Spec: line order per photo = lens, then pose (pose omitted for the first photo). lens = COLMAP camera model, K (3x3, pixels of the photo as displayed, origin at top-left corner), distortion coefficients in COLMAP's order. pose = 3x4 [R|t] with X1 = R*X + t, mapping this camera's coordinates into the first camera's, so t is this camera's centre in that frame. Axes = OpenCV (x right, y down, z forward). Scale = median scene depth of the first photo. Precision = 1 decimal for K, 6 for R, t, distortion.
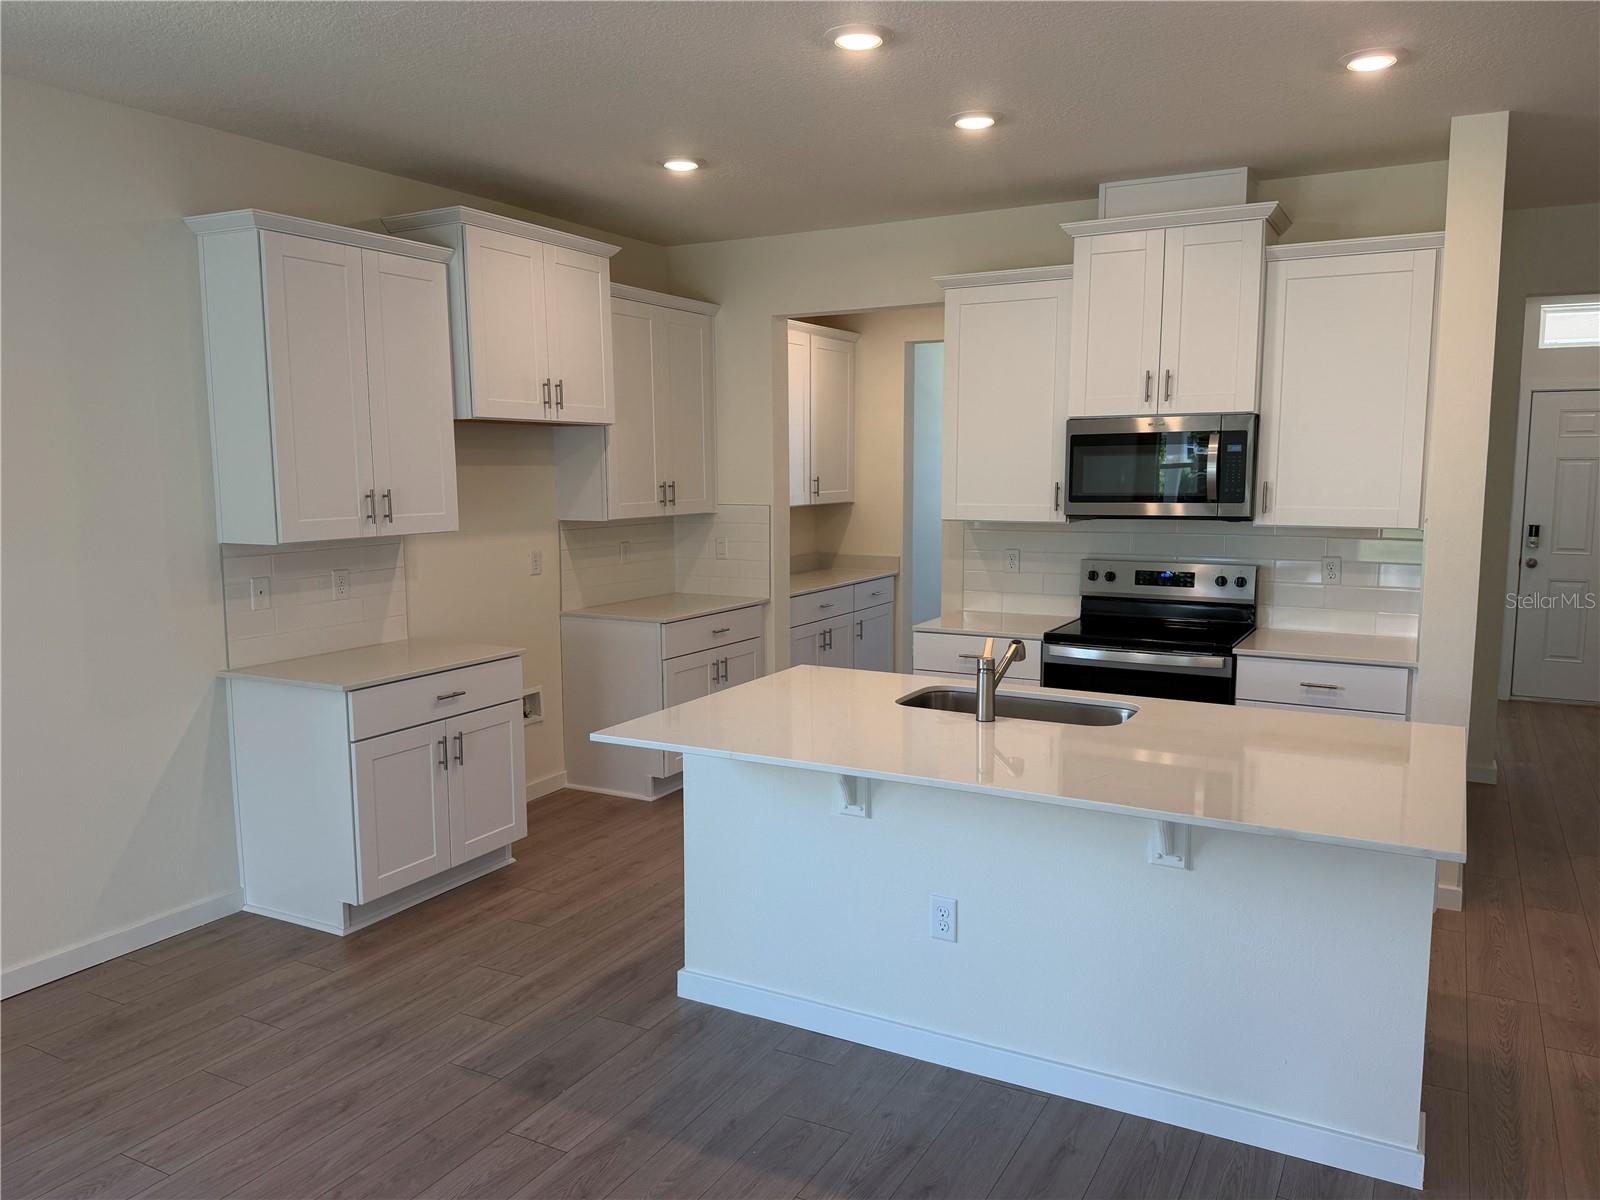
lens RADIAL K [[1167.3, 0, 800.0], [0, 1167.3, 600.0], [0, 0, 1]] dist [0.000010, -0.000063]
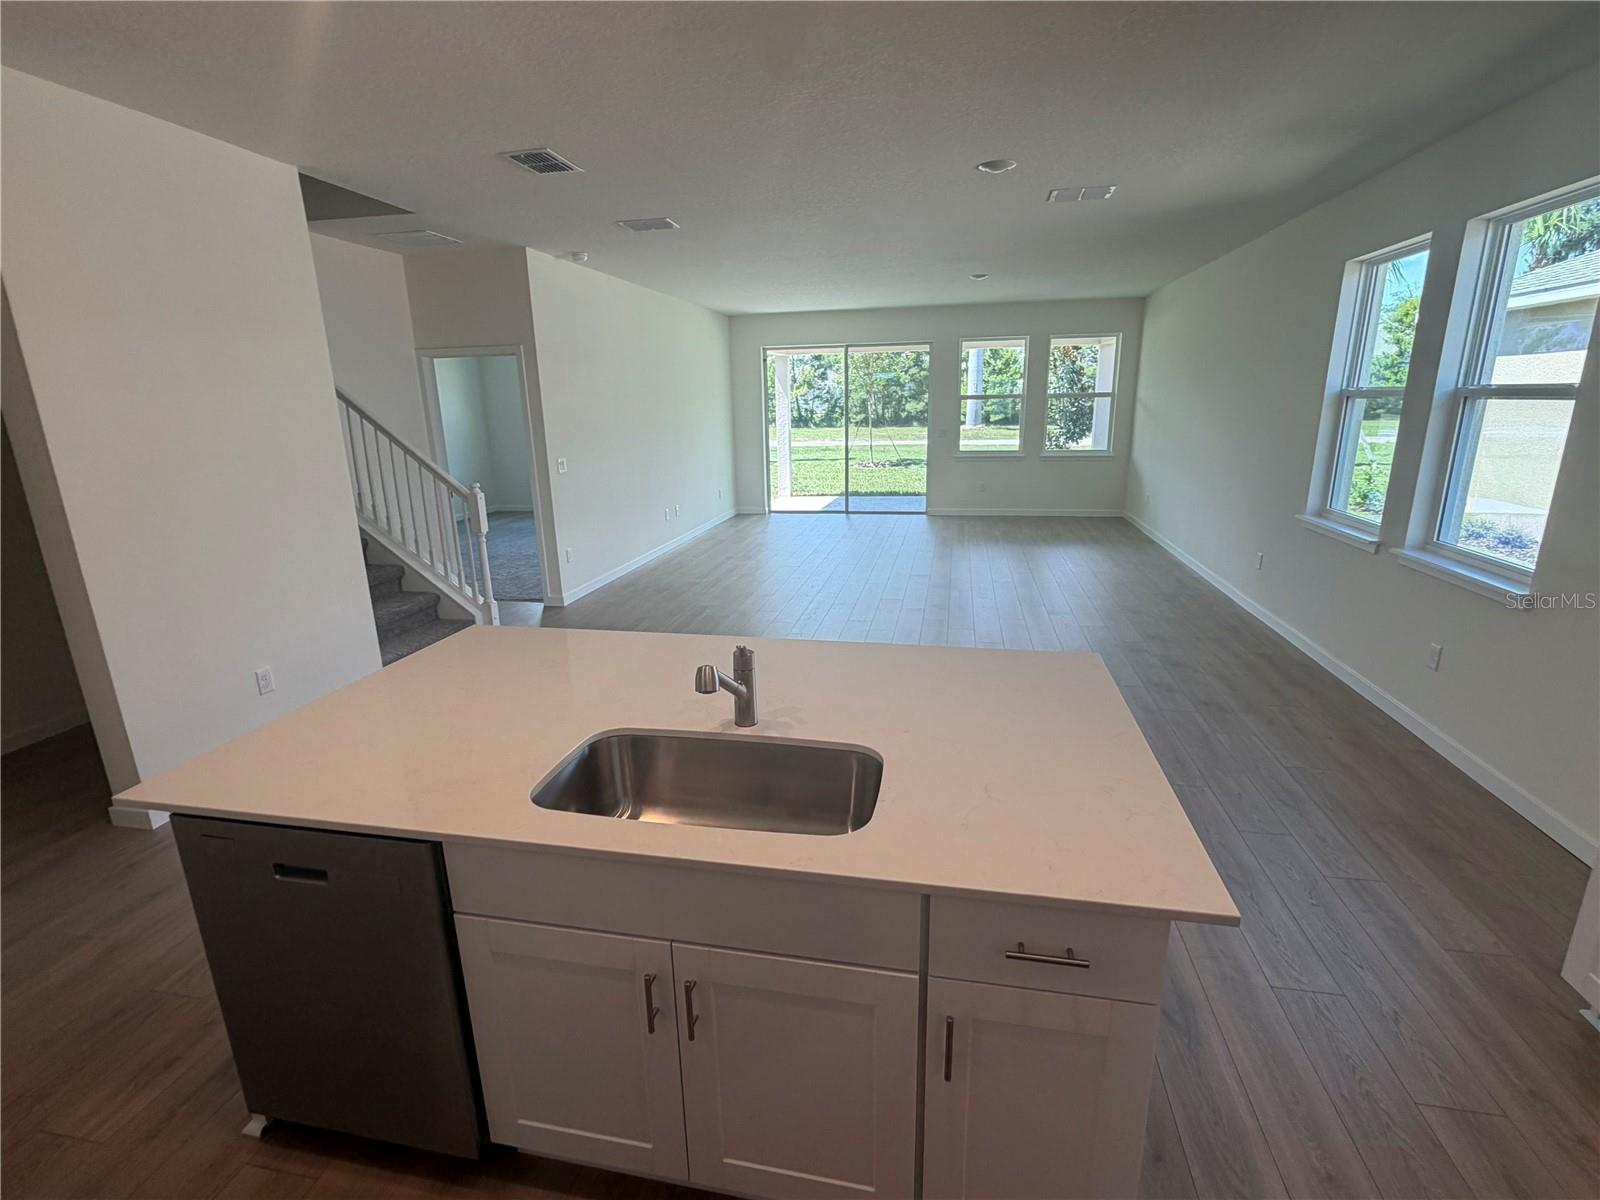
lens RADIAL K [[745.0, 0, 800.0], [0, 745.0, 600.0], [0, 0, 1]] dist [0.000064, 0.000010]
pose [[-0.954027, 0.099787, -0.282622, 0.251374], [-0.011739, 0.929787, 0.367912, -0.166563], [0.299491, 0.354315, -0.885870, 1.366458]]
